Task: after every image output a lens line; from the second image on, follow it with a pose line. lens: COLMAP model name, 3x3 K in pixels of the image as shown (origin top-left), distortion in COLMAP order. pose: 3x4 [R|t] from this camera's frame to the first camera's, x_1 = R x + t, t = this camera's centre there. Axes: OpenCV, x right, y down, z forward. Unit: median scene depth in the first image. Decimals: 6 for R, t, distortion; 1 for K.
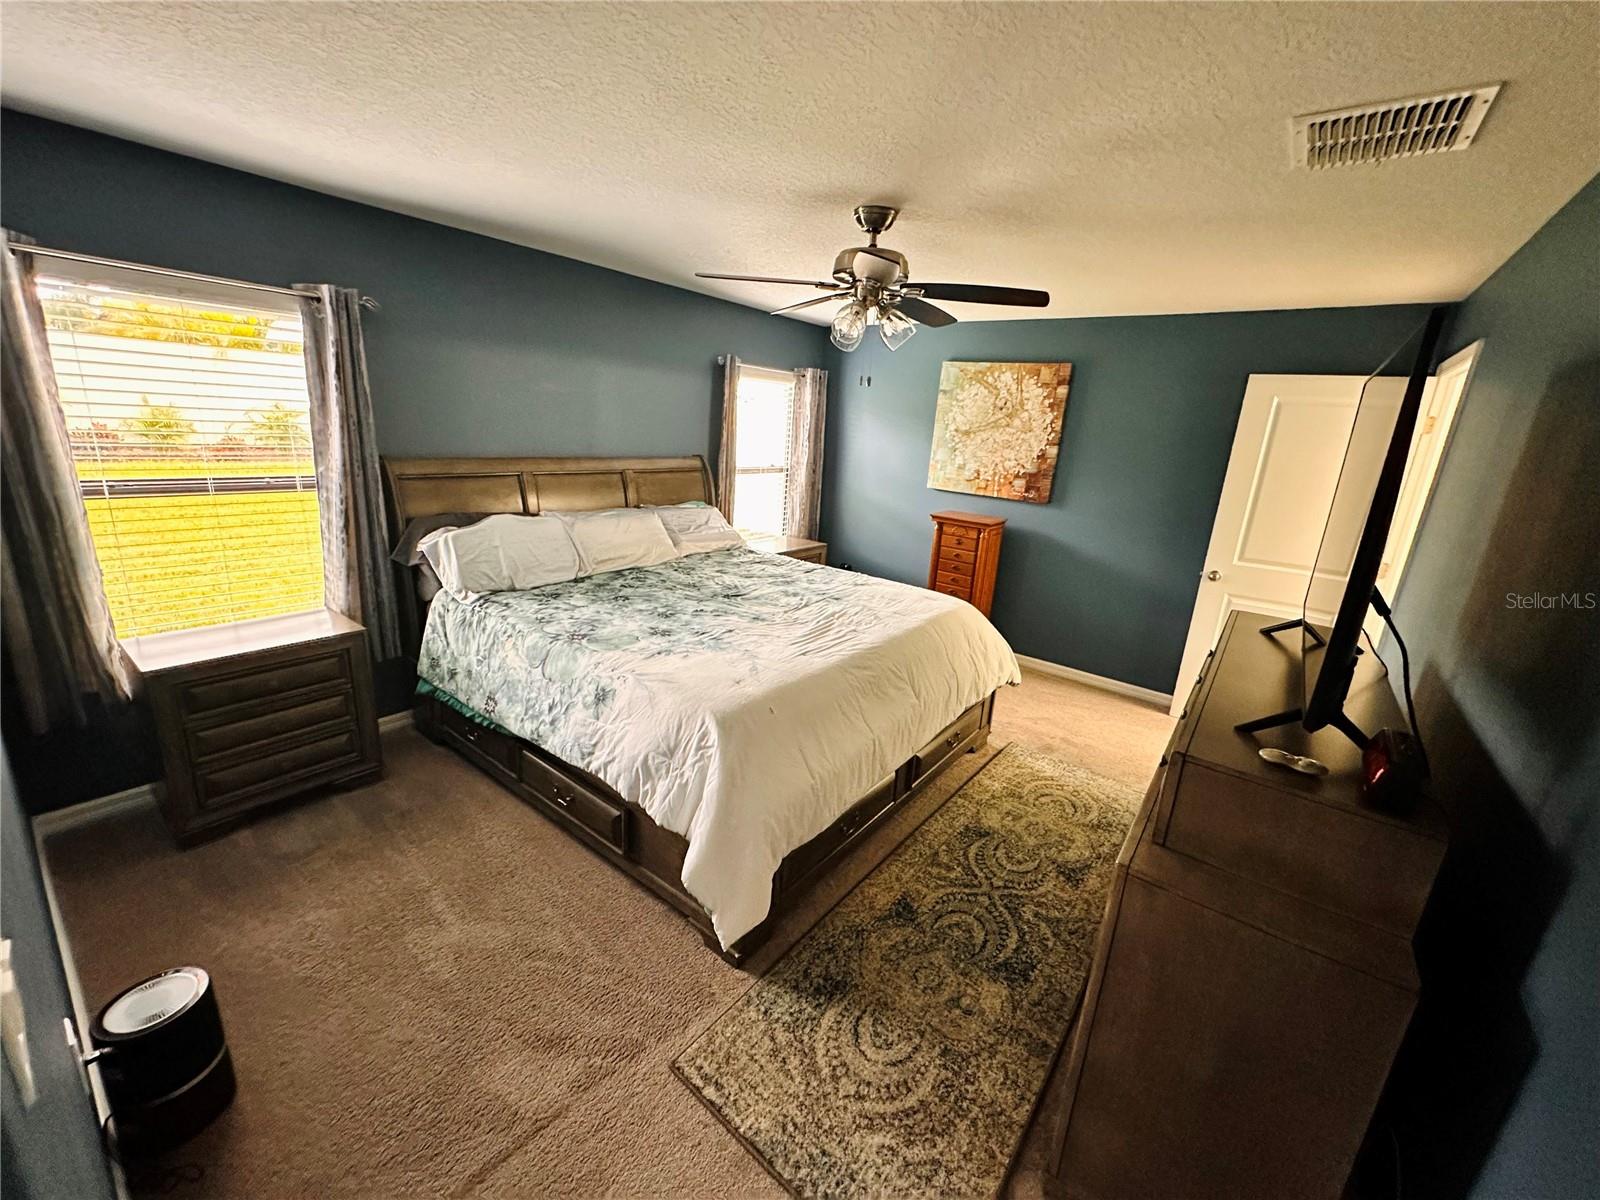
lens RADIAL K [[641.5, 0, 809.5], [0, 641.5, 598.4], [0, 0, 1]] dist [-0.002440, 0.000387]
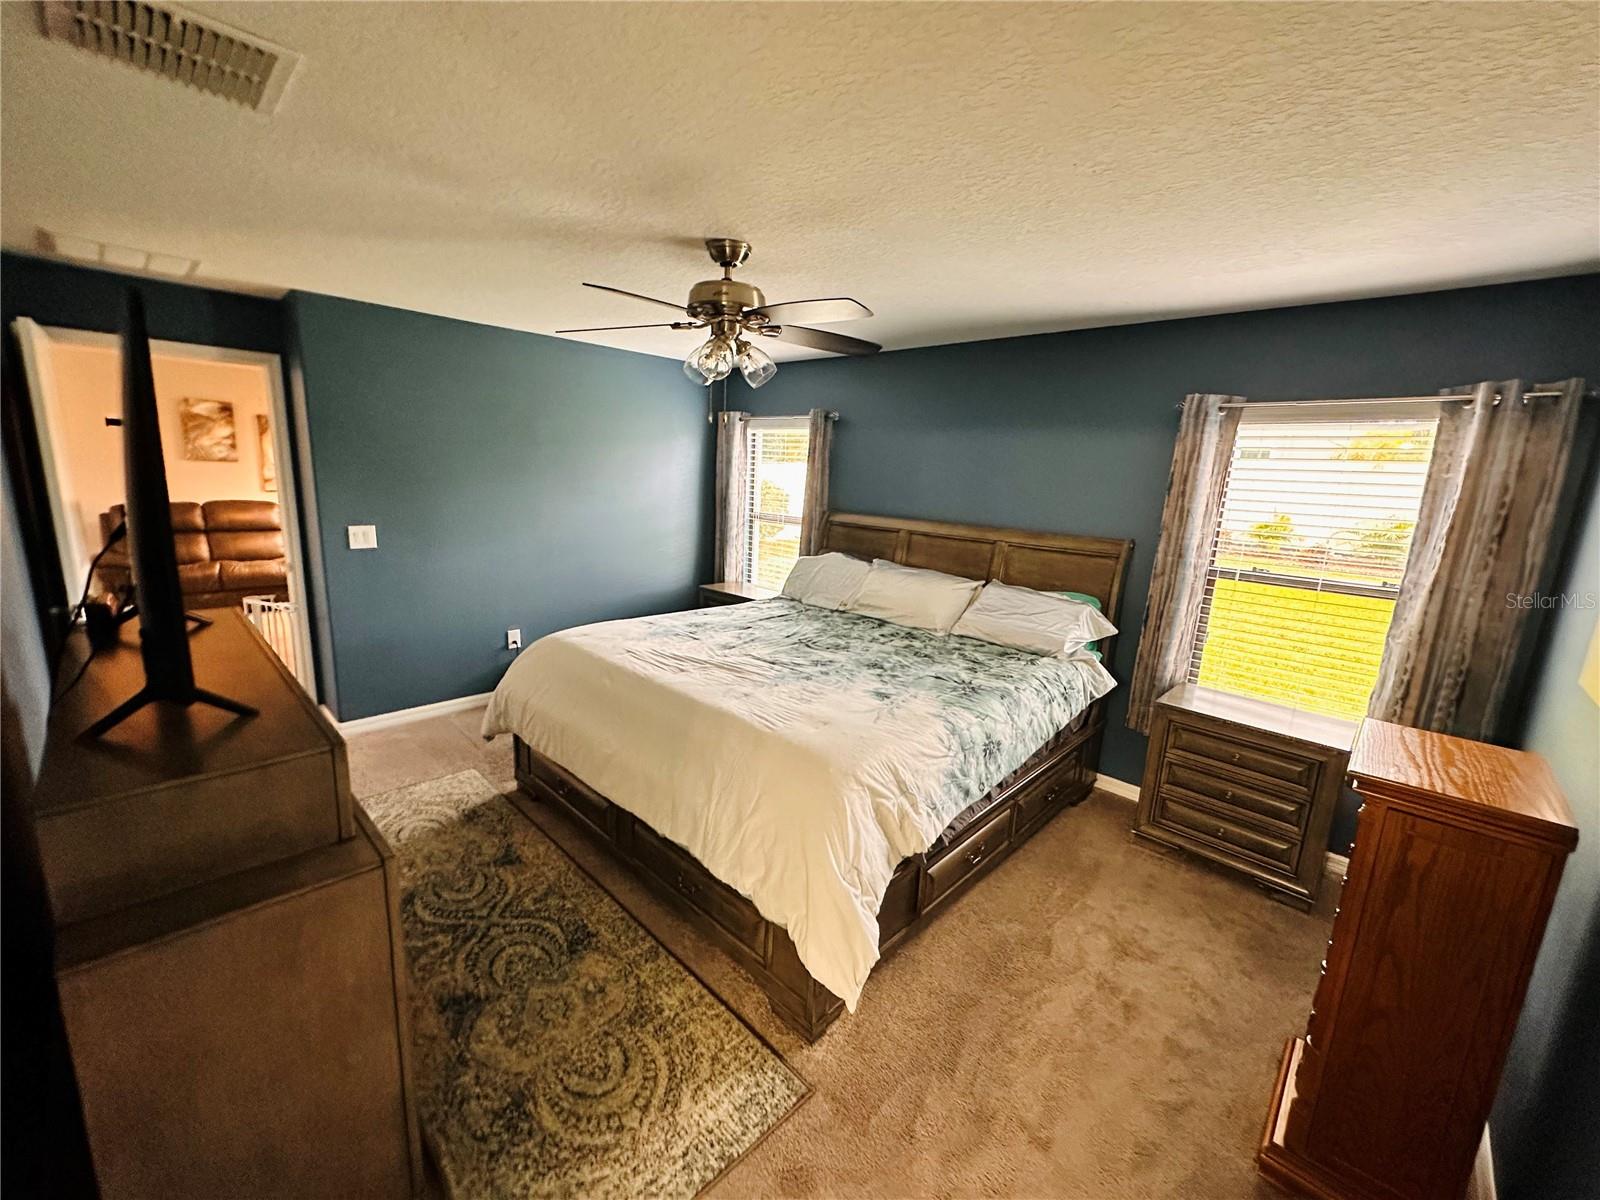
lens RADIAL K [[641.5, 0, 810.1], [0, 641.5, 596.8], [0, 0, 1]] dist [-0.002440, 0.000387]
pose [[-0.101282, 0.135028, -0.985652, 0.877384], [-0.315253, 0.935332, 0.160528, -0.240464], [0.943588, 0.326988, -0.052164, 1.058000]]
